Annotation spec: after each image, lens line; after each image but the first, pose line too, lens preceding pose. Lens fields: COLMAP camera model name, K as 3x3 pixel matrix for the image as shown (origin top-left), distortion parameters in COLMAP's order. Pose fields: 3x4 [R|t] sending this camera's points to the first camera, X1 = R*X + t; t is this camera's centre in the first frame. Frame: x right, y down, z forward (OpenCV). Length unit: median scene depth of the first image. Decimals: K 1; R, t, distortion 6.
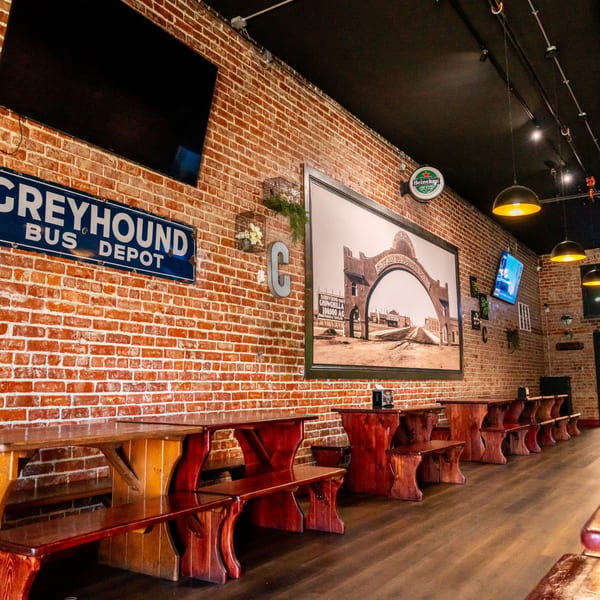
lens RADIAL K [[605.7, 0, 305.6], [0, 605.7, 299.7], [0, 0, 1]] dist [-0.033864, 0.000000]
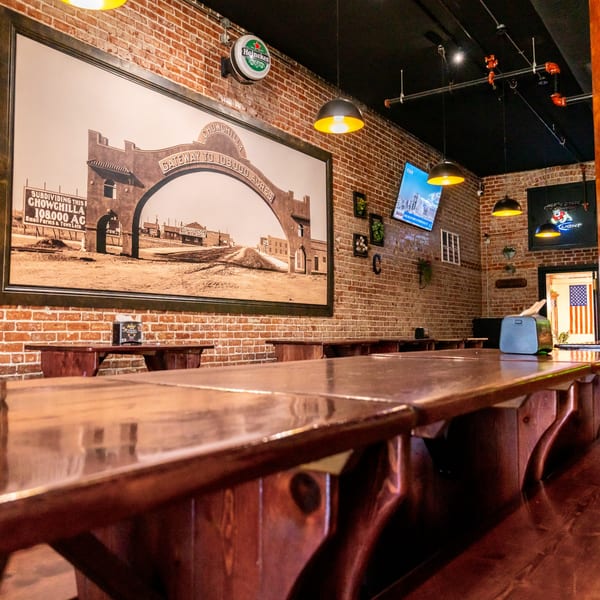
lens RADIAL K [[605.7, 0, 294.8], [0, 605.7, 297.6], [0, 0, 1]] dist [-0.033864, 0.000000]
pose [[0.998975, 0.005316, -0.044956, 0.292000], [-0.001578, 0.996567, 0.082774, 0.046011], [0.045242, -0.082618, 0.995554, 0.220615]]
